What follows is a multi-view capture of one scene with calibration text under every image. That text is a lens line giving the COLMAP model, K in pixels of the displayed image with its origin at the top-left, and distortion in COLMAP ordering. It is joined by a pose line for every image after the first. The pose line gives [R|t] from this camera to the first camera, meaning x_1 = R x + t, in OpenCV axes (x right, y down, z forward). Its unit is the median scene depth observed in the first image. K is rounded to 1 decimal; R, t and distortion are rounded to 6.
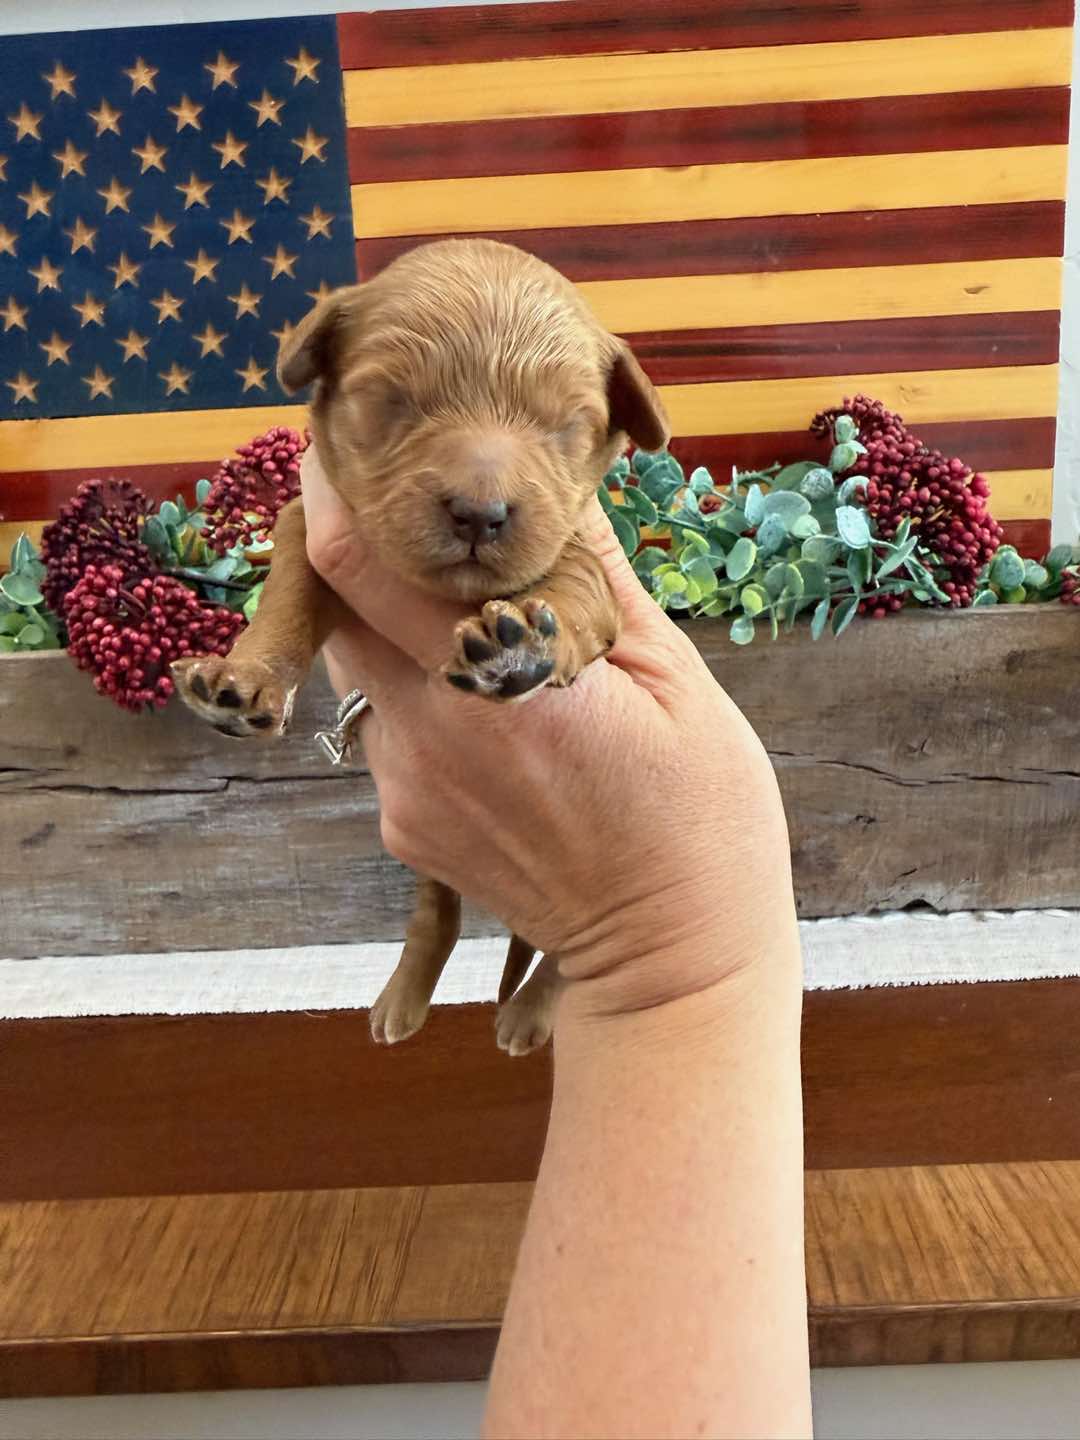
lens RADIAL K [[1087.6, 0, 555.1], [0, 1087.6, 685.1], [0, 0, 1]] dist [-0.040604, 0.005111]
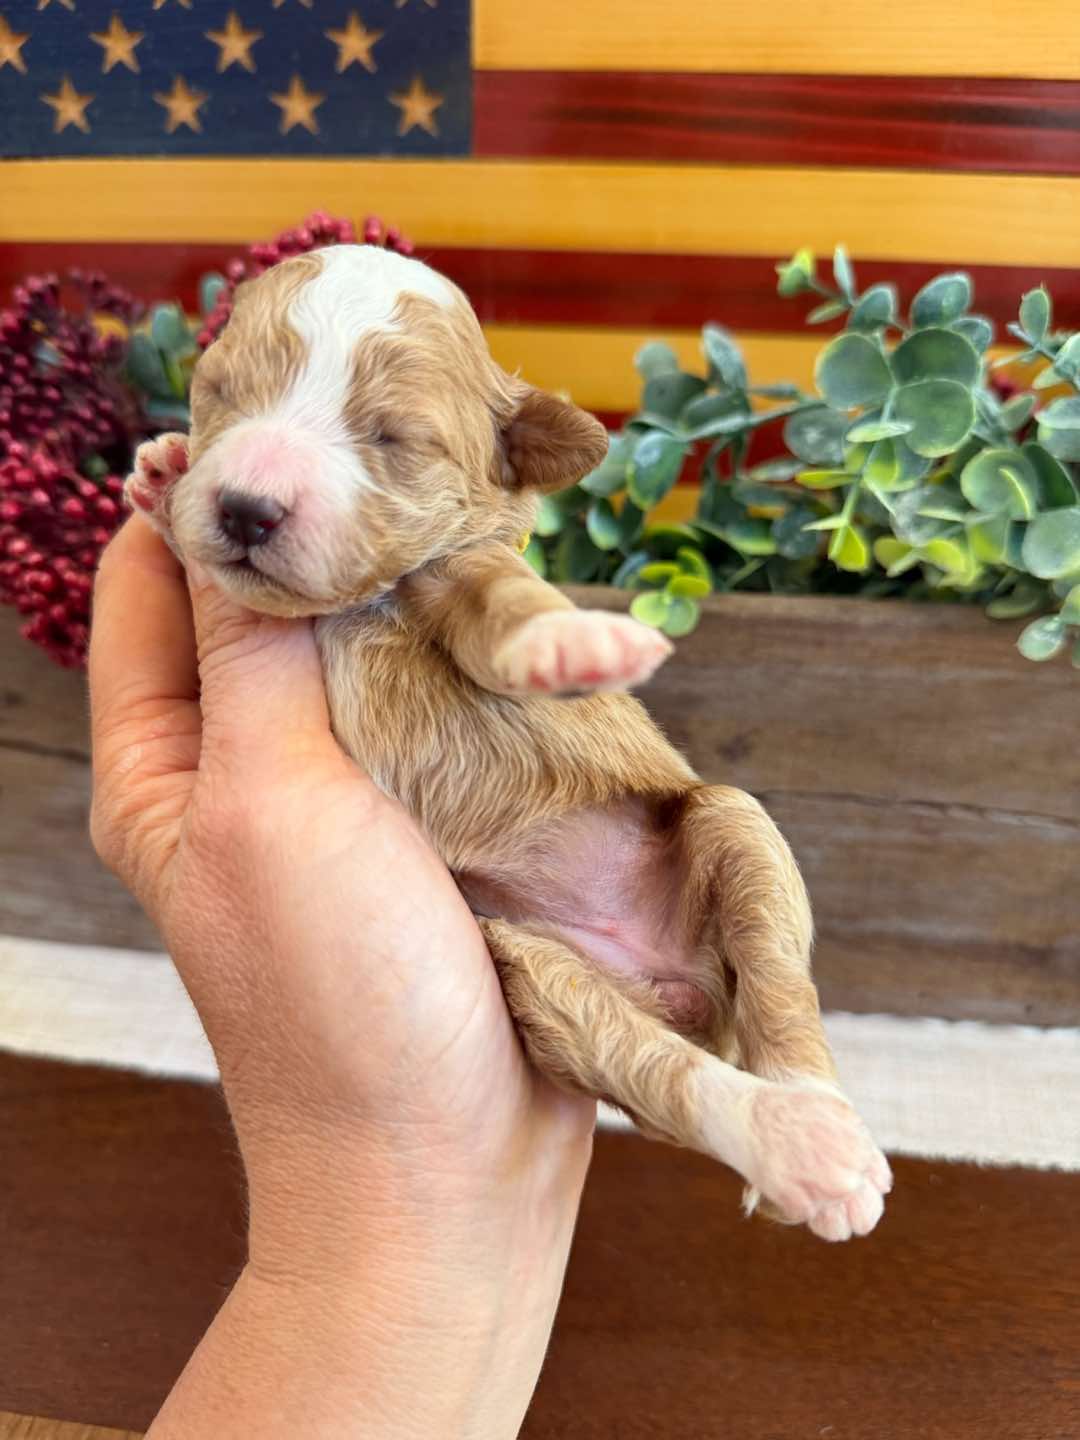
lens RADIAL K [[1087.6, 0, 534.4], [0, 1087.6, 731.6], [0, 0, 1]] dist [-0.040604, 0.005111]
pose [[0.990846, 0.112951, -0.073937, -0.061332], [-0.089726, 0.960216, 0.264450, -0.128588], [0.100865, -0.255395, 0.961561, 0.355777]]
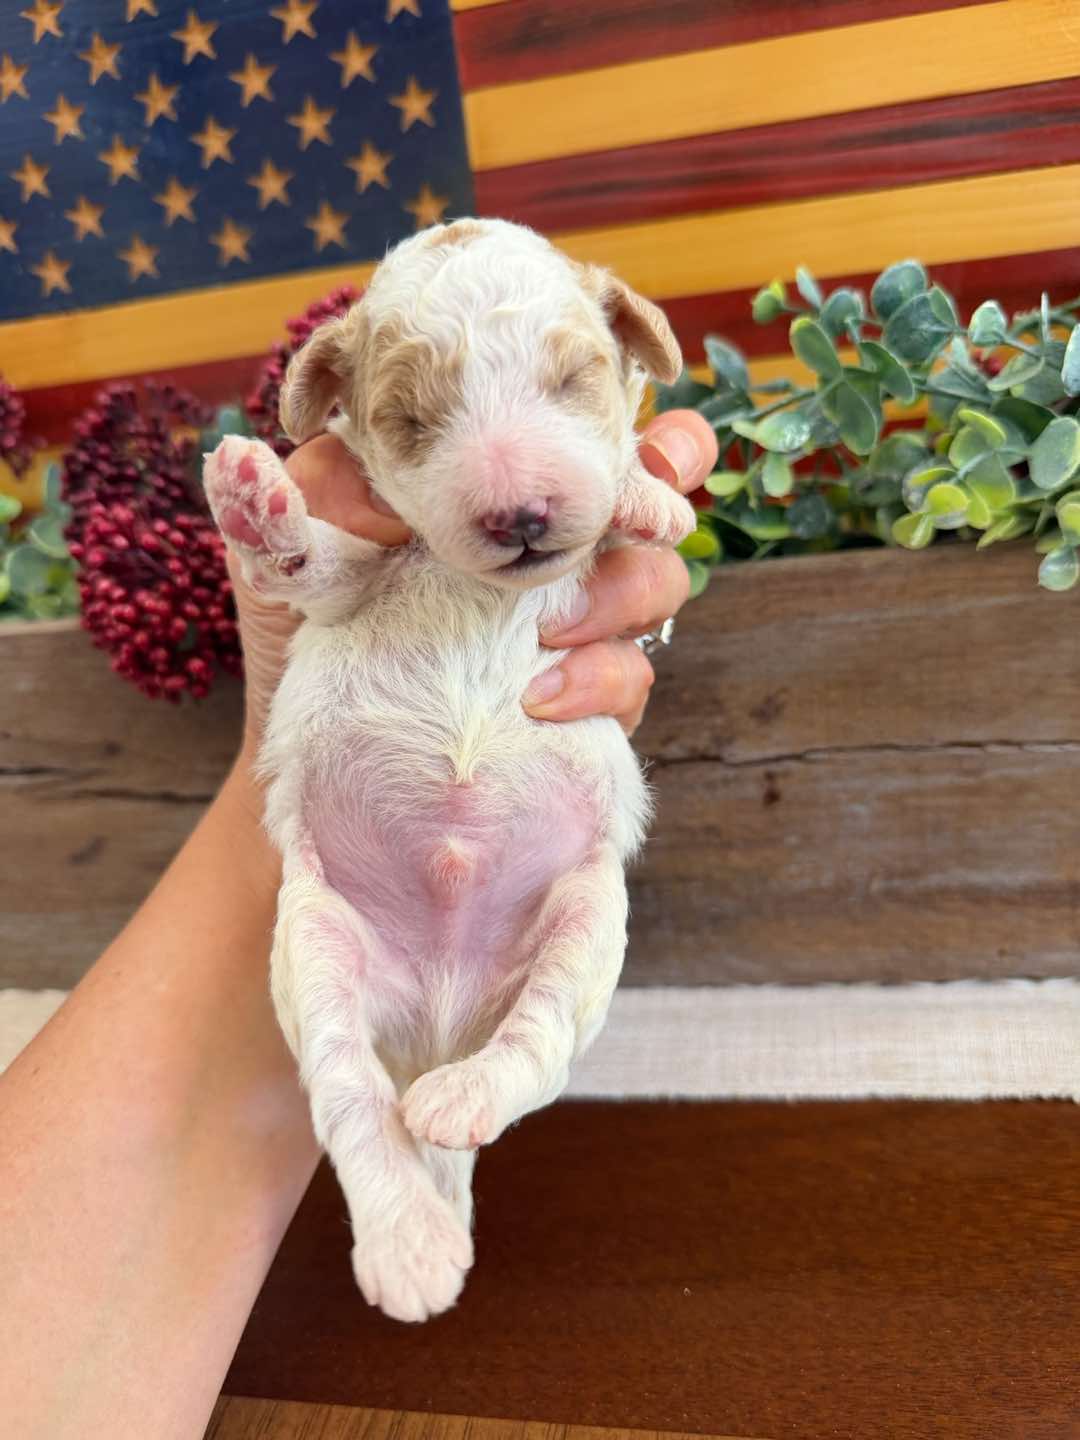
lens RADIAL K [[1087.6, 0, 533.1], [0, 1087.6, 724.9], [0, 0, 1]] dist [-0.040604, 0.005111]
pose [[0.981857, -0.008851, -0.189418, -0.006069], [0.032659, 0.991877, 0.122940, -0.039415], [0.186791, -0.126896, 0.974170, 0.298987]]
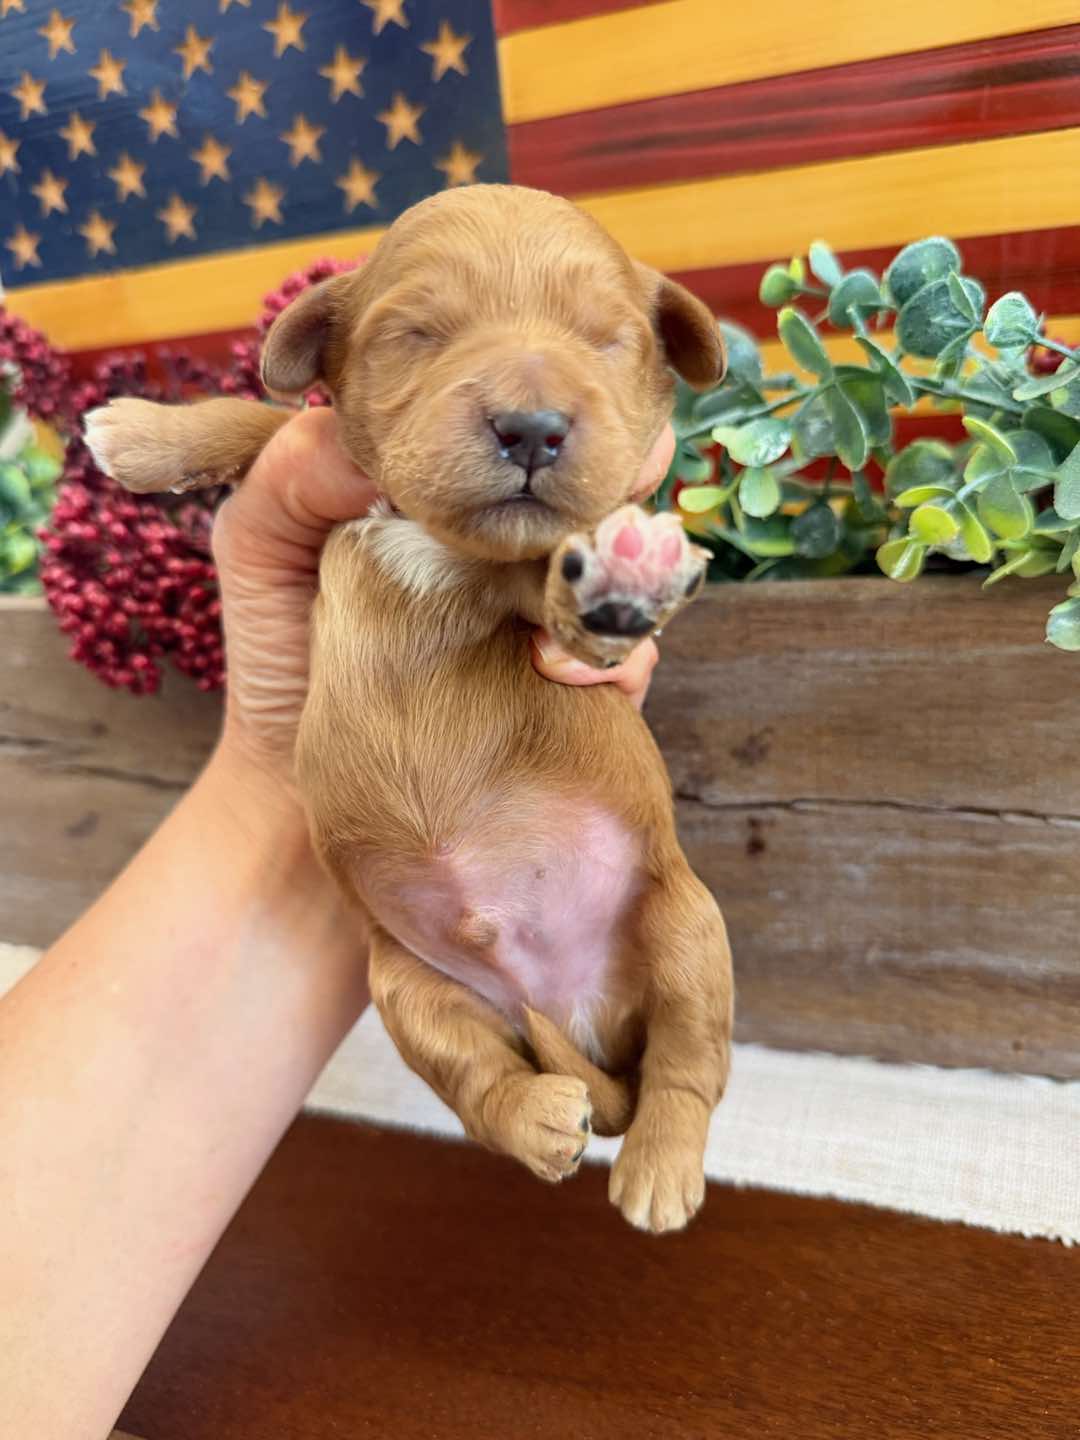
lens RADIAL K [[1087.6, 0, 530.8], [0, 1087.6, 720.0], [0, 0, 1]] dist [-0.040604, 0.005111]
pose [[0.936093, 0.071747, -0.344357, 0.098775], [-0.013763, 0.985698, 0.167957, -0.075397], [0.351483, -0.152484, 0.923693, 0.393508]]
